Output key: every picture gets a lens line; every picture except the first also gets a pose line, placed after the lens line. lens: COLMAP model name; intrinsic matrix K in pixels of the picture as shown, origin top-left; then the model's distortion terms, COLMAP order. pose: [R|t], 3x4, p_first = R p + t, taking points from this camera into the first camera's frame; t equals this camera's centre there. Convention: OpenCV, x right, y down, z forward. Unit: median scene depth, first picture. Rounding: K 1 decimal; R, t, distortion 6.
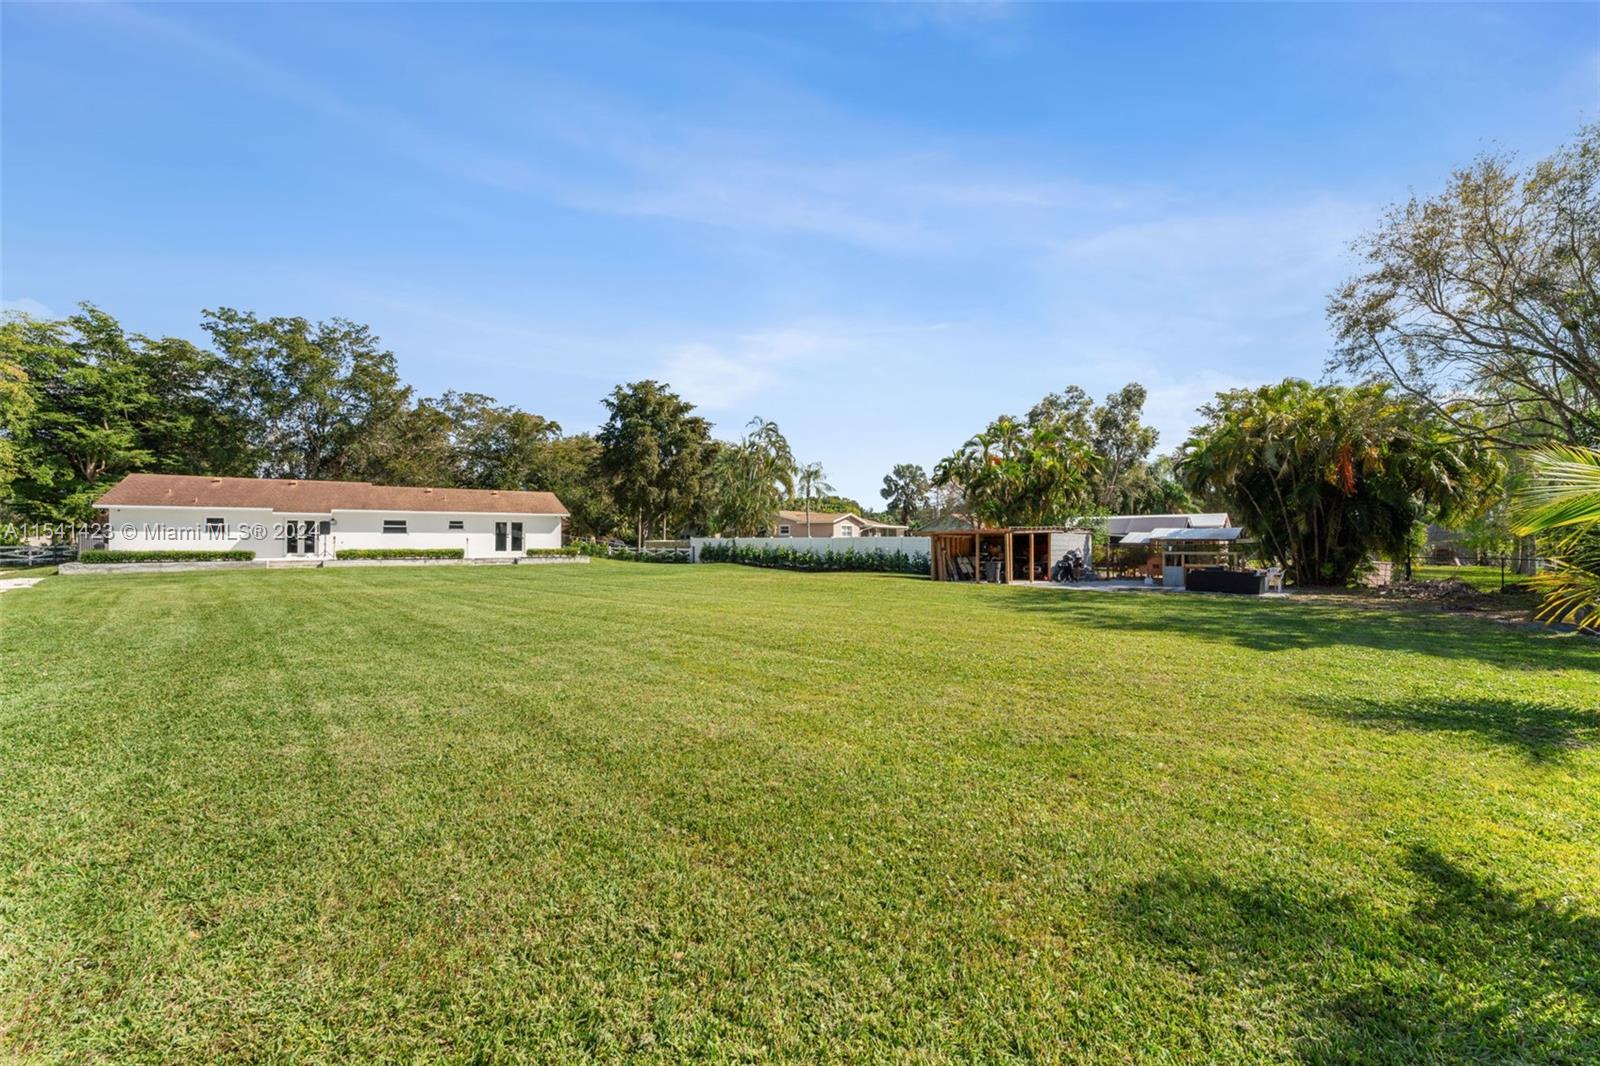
lens RADIAL K [[689.0, 0, 800.0], [0, 689.0, 533.0], [0, 0, 1]] dist [0.023582, -0.000053]
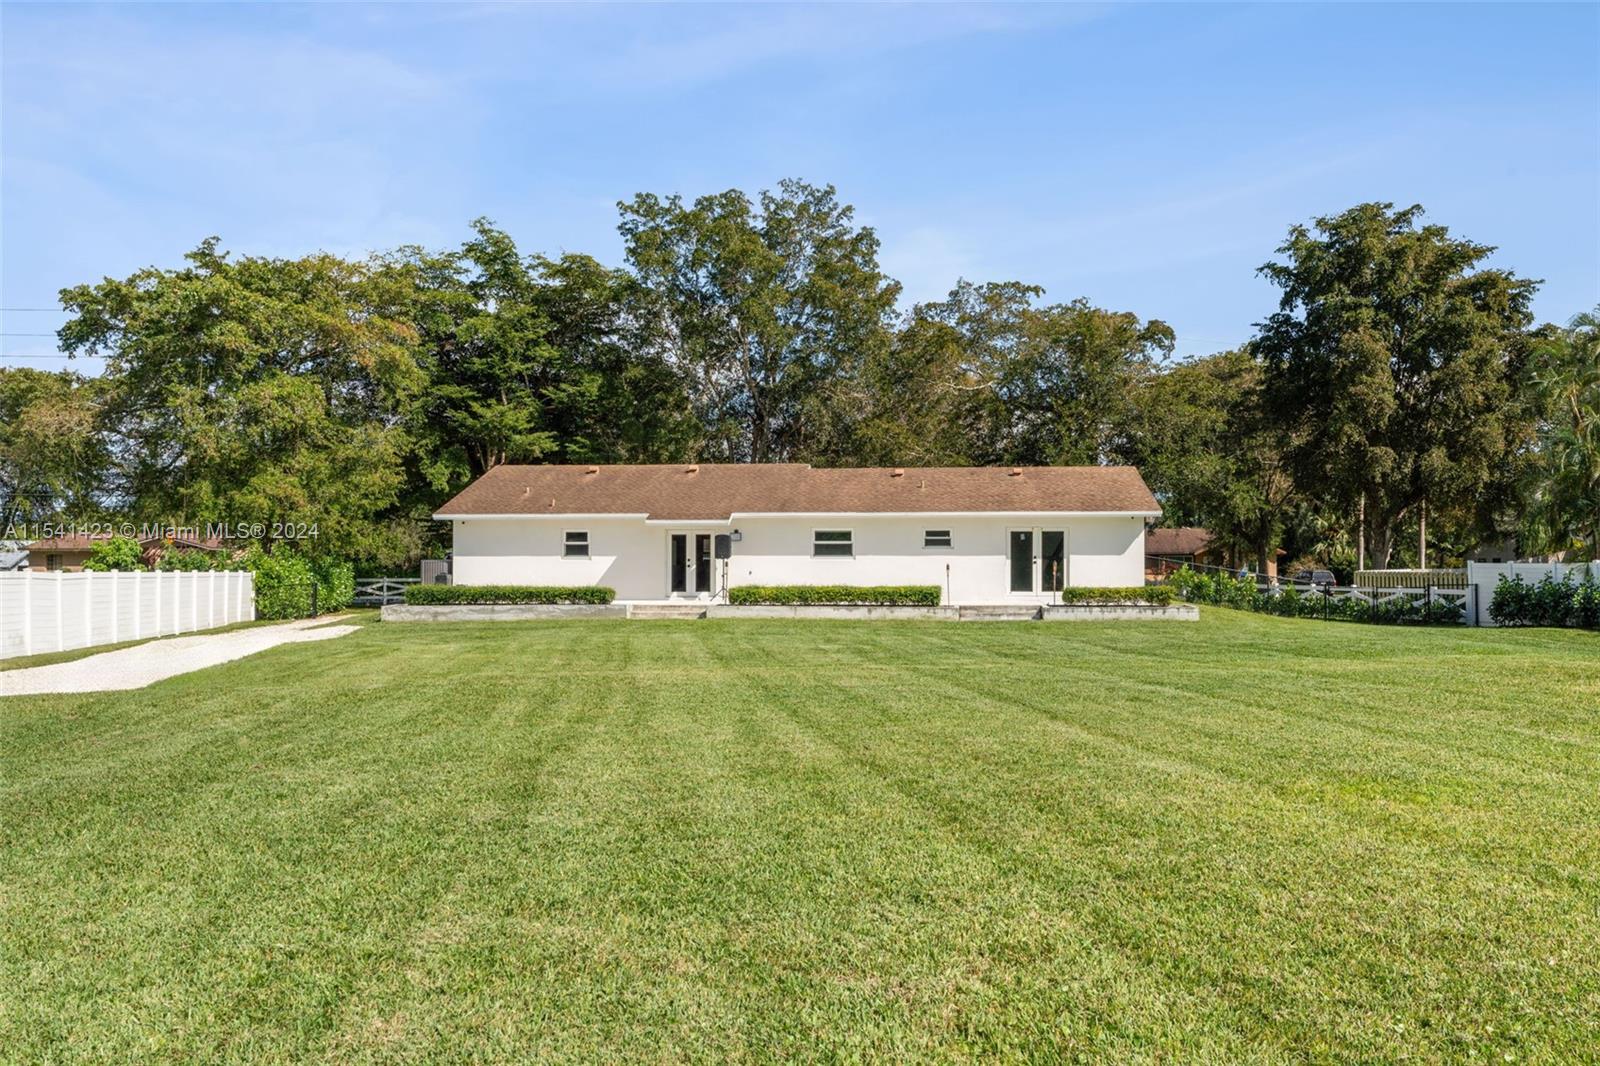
lens RADIAL K [[1330.4, 0, 800.0], [0, 1330.4, 533.0], [0, 0, 1]] dist [0.009907, 0.012502]
pose [[0.794173, -0.017800, -0.607431, 0.007093], [0.007183, 0.999776, -0.019906, 0.002470], [0.607650, 0.011445, 0.794123, 0.150779]]
